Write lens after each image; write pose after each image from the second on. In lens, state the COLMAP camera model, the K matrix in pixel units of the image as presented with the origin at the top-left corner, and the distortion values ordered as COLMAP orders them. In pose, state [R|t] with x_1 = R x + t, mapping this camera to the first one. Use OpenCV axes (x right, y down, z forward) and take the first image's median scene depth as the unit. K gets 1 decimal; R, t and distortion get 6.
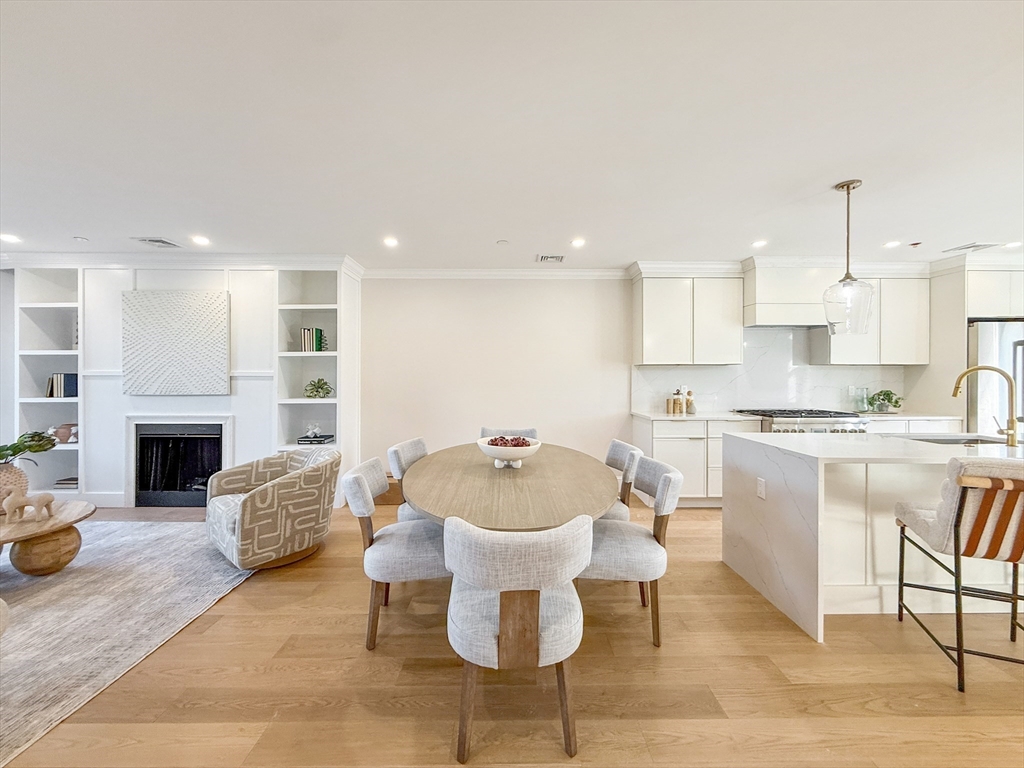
lens RADIAL K [[416.6, 0, 512.6], [0, 416.6, 374.4], [0, 0, 1]] dist [0.000341, 0.000171]
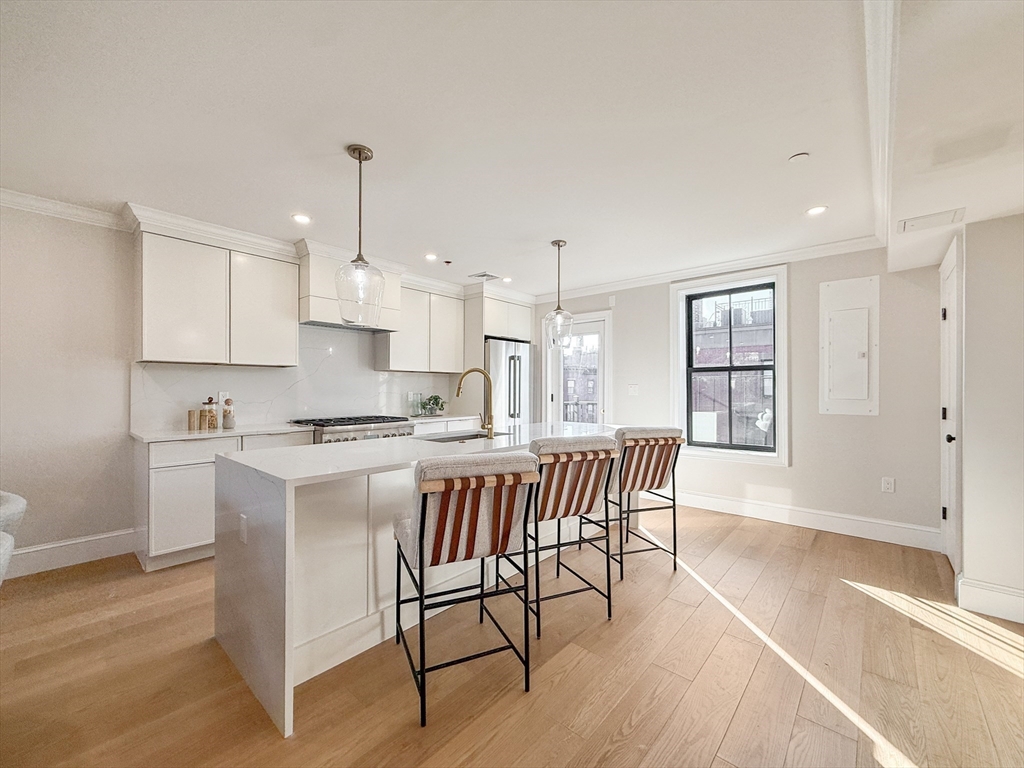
lens RADIAL K [[416.1, 0, 512.0], [0, 416.1, 384.0], [0, 0, 1]] dist [-0.000276, -0.000128]
pose [[0.669740, 0.010677, 0.742519, 0.235623], [-0.004680, 0.999937, -0.010157, 0.020633], [-0.742581, 0.003328, 0.669748, 0.118183]]
